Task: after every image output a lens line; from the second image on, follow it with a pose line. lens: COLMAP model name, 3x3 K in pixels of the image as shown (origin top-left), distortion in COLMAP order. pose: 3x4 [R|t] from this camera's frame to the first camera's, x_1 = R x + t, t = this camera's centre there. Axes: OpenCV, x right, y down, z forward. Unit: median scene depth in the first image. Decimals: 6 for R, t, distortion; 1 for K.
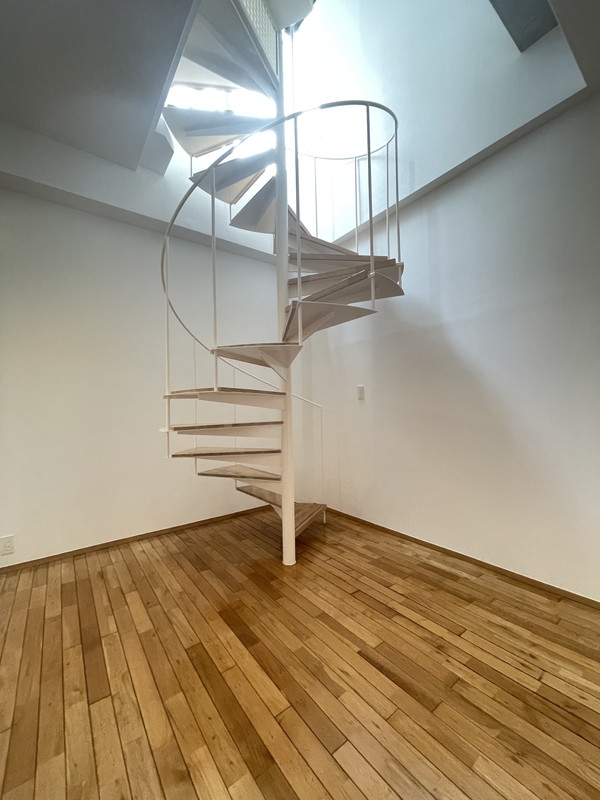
lens RADIAL K [[320.7, 0, 299.1], [0, 320.7, 398.4], [0, 0, 1]] dist [-0.006353, -0.000002]
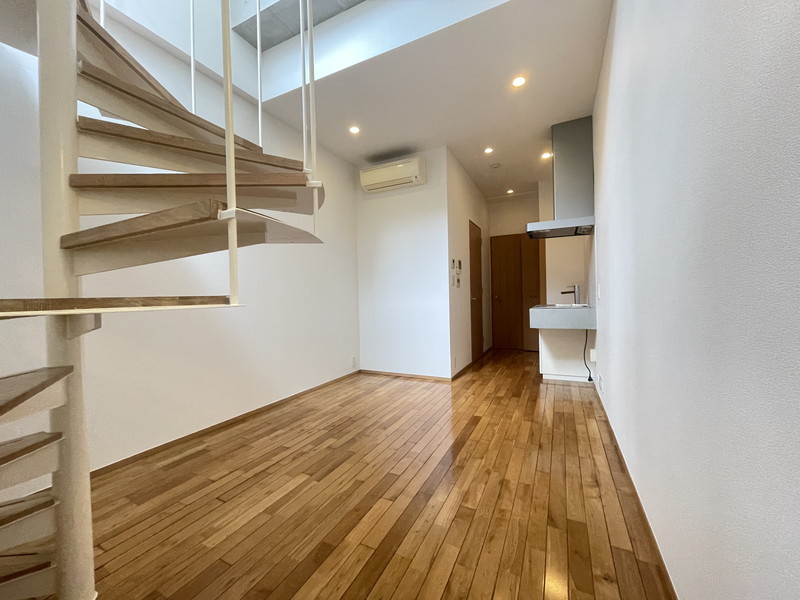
lens RADIAL K [[320.7, 0, 399.9], [0, 320.7, 300.0], [0, 0, 1]] dist [-0.006353, -0.000002]
pose [[-0.444521, 0.023602, 0.895457, -0.941320], [0.007015, 0.999714, -0.022868, 0.118235], [-0.895741, -0.003884, -0.444560, 1.118875]]
